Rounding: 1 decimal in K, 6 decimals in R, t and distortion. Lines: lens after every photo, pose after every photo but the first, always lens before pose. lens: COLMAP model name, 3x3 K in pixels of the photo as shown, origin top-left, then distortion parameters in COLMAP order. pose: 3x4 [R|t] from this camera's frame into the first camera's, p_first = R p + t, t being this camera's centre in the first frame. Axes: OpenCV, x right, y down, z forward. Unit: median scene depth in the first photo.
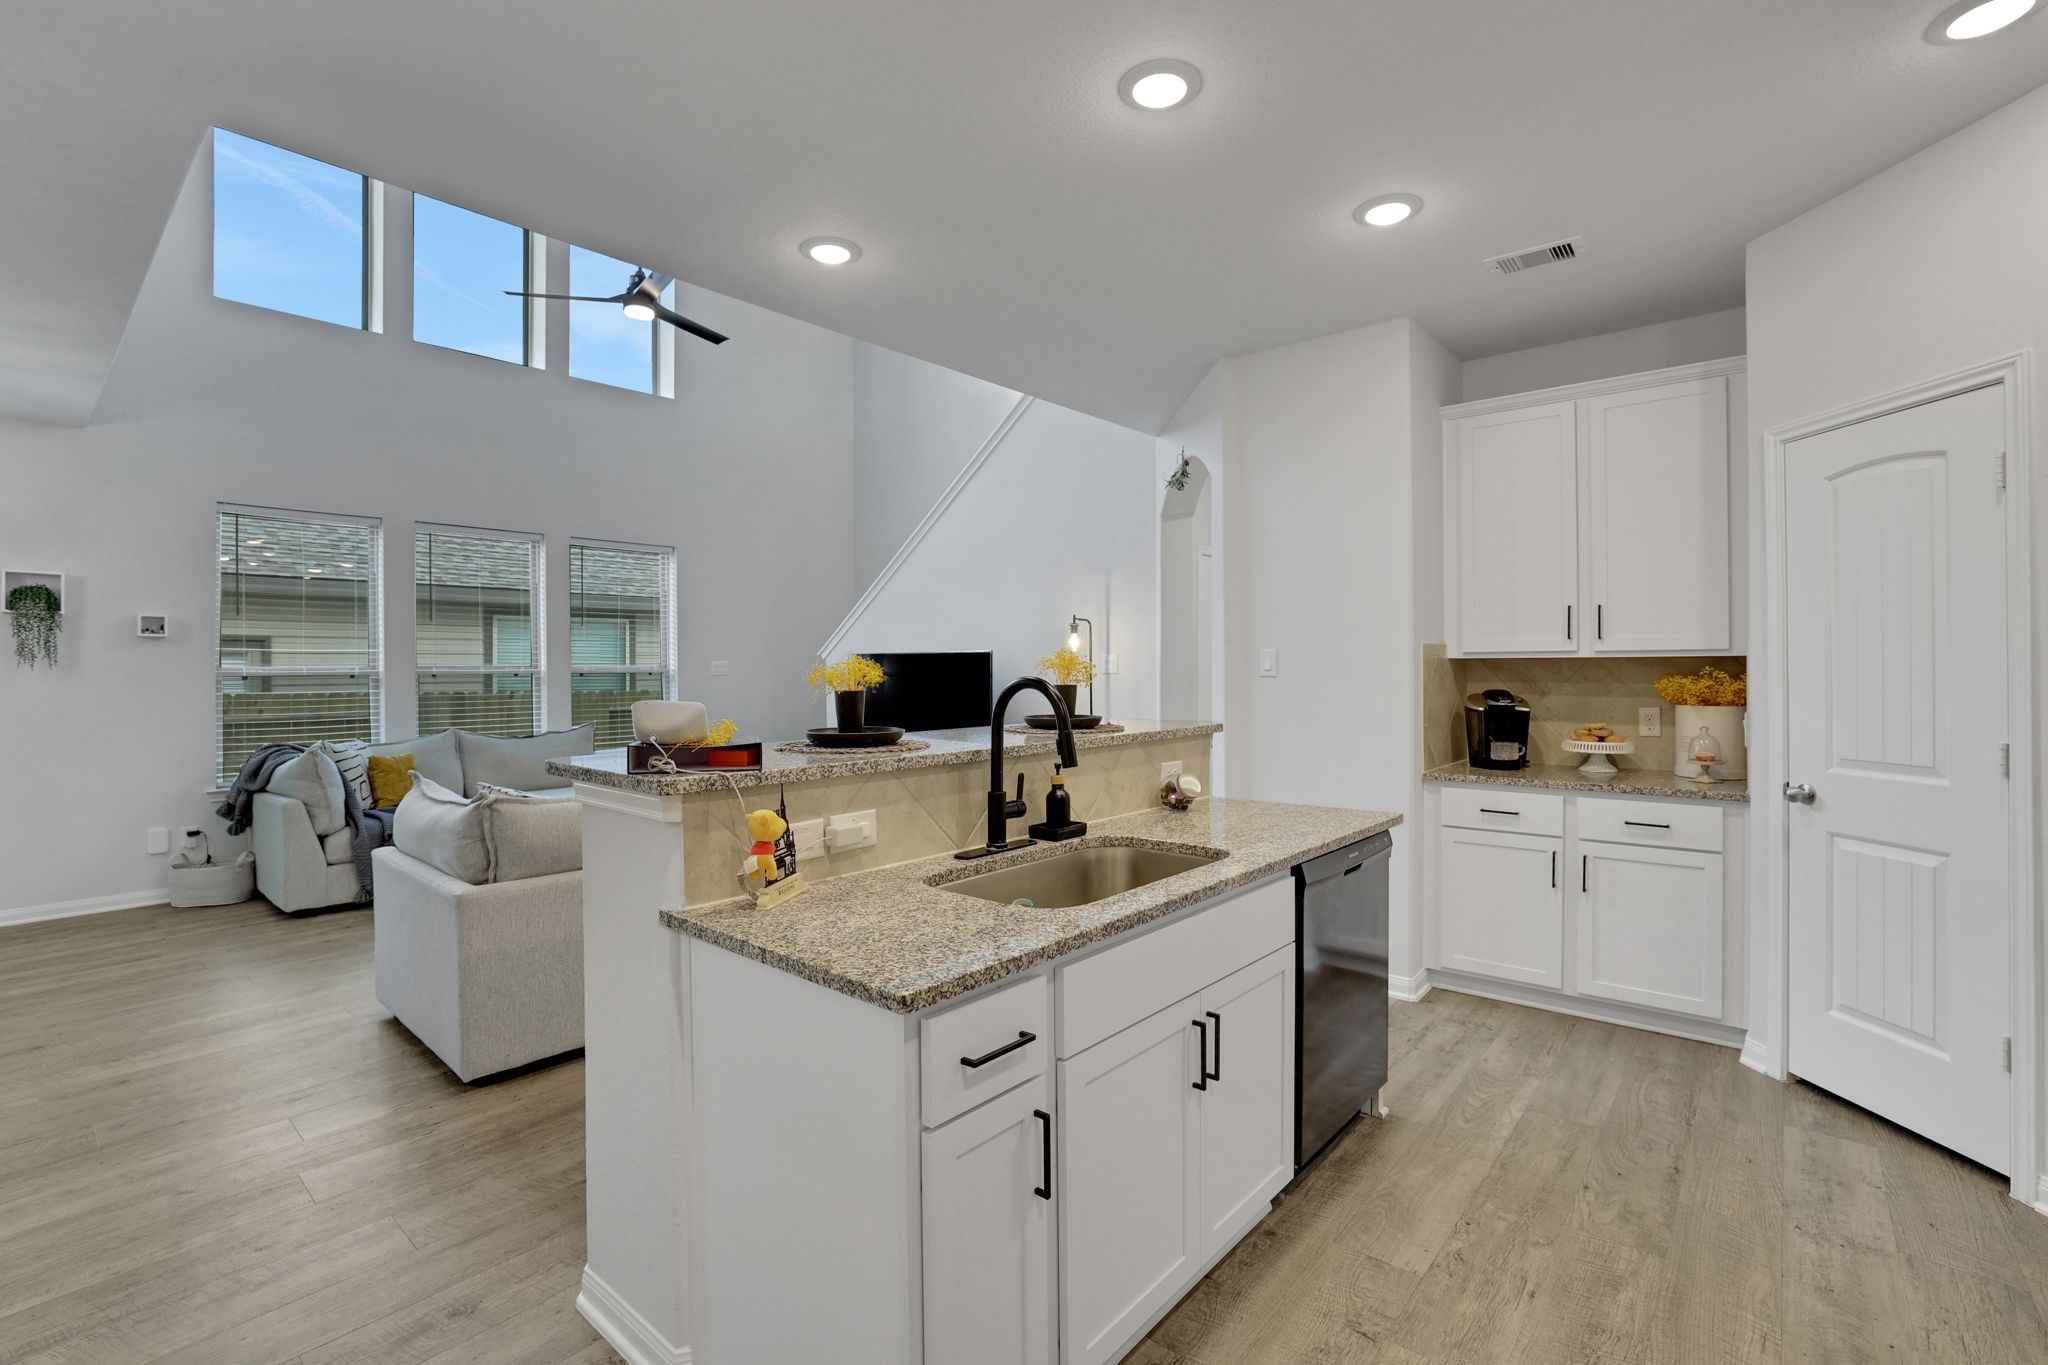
lens RADIAL K [[914.2, 0, 1061.6], [0, 914.2, 670.1], [0, 0, 1]] dist [-0.045312, 0.013376]
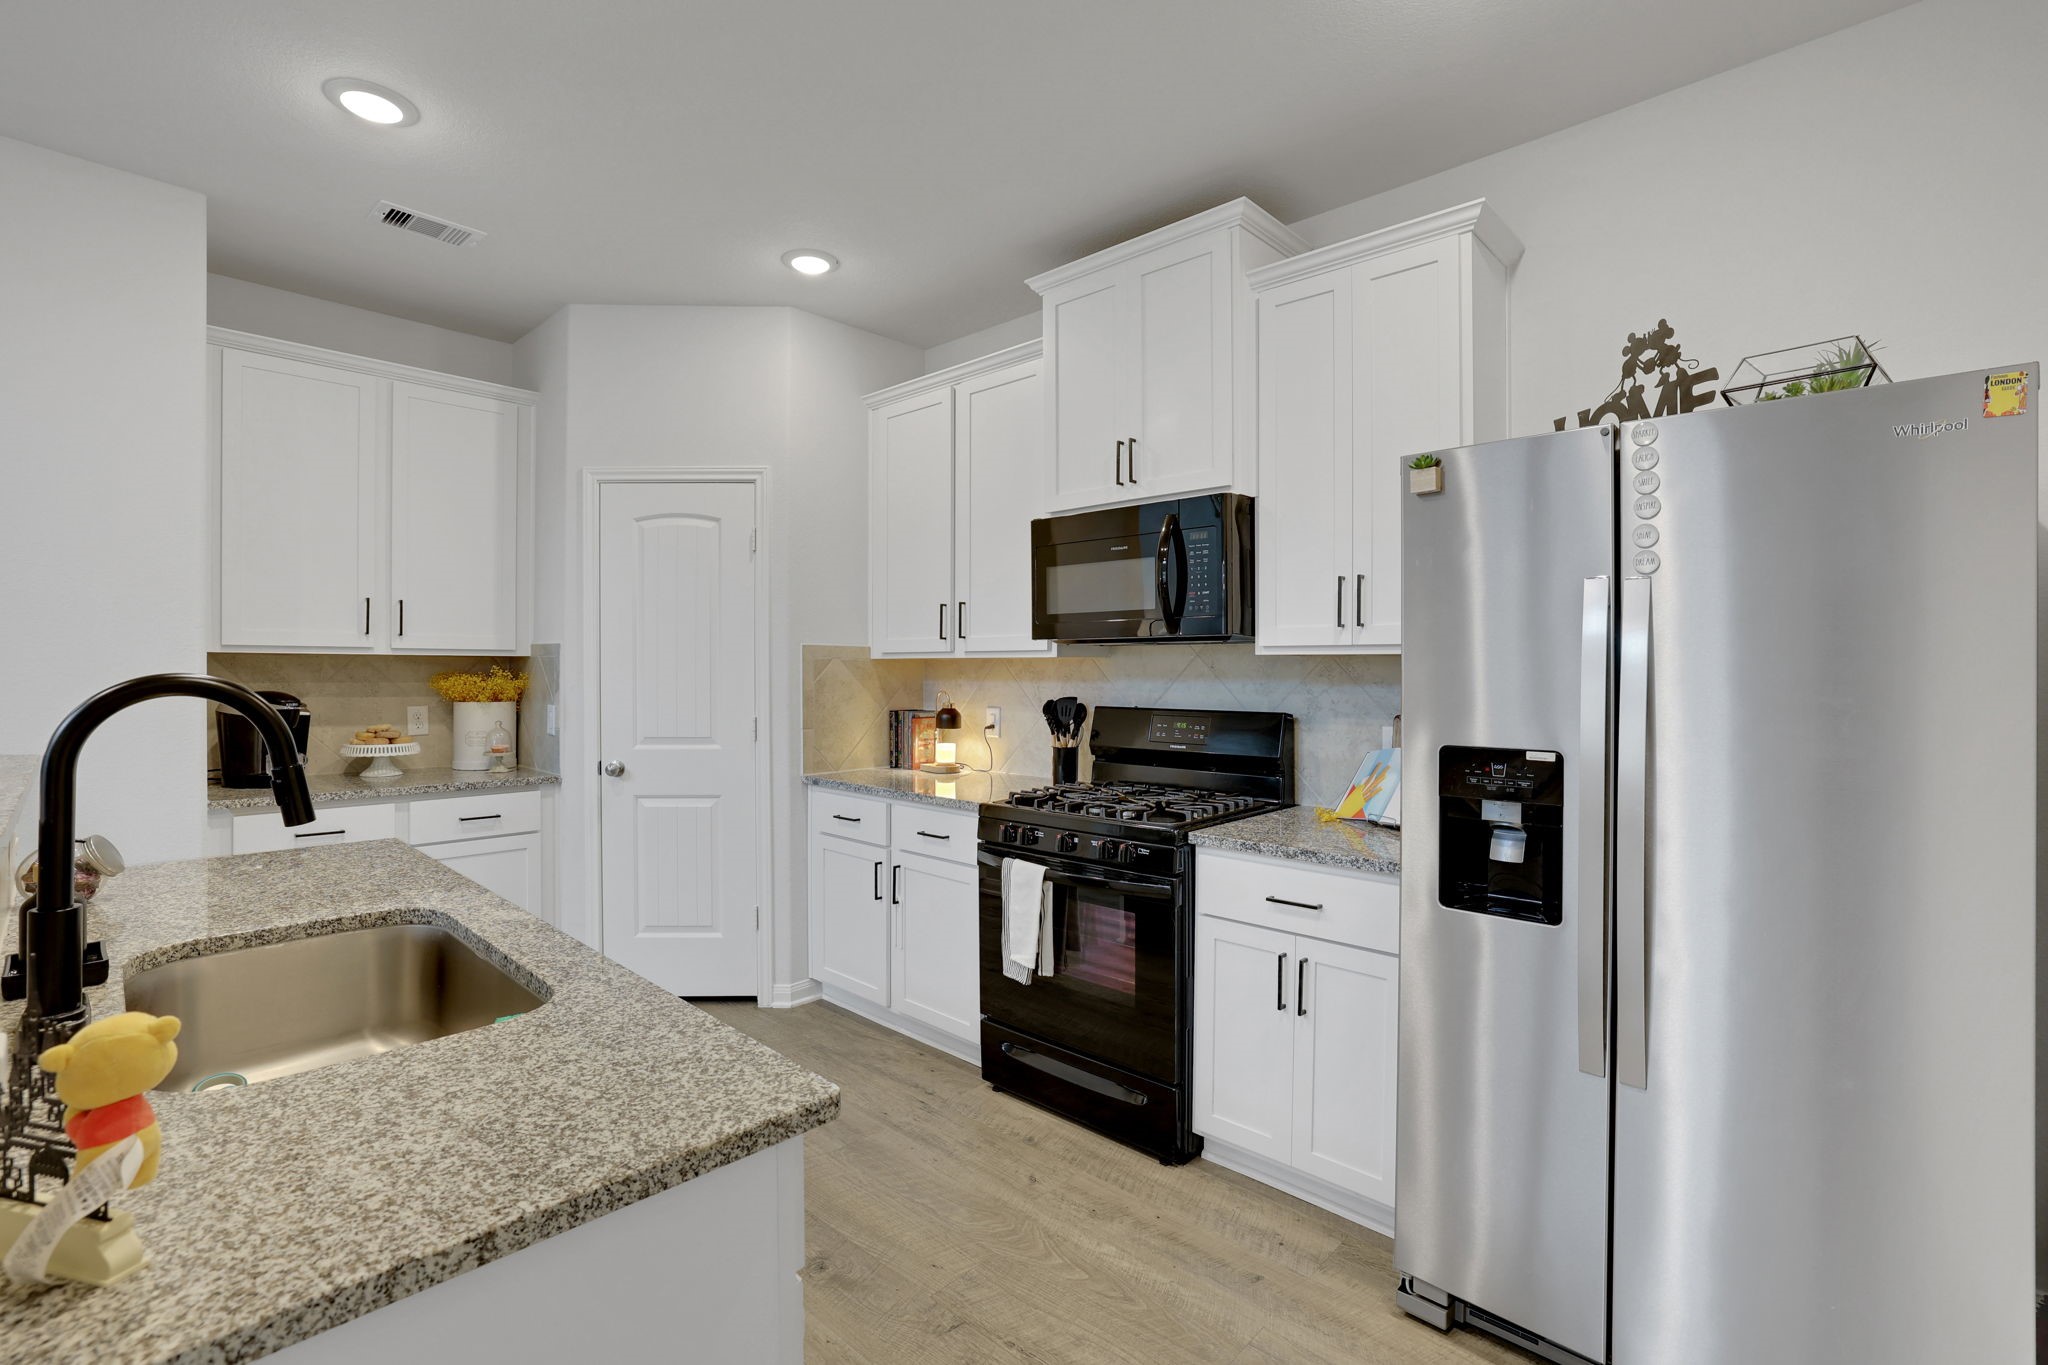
lens RADIAL K [[914.2, 0, 1030.8], [0, 914.2, 681.6], [0, 0, 1]] dist [-0.045312, 0.013376]
pose [[0.048774, -0.006830, 0.998786, -0.385285], [-0.002832, 0.999972, 0.006976, 0.006616], [-0.998806, -0.003169, 0.048753, 0.342278]]
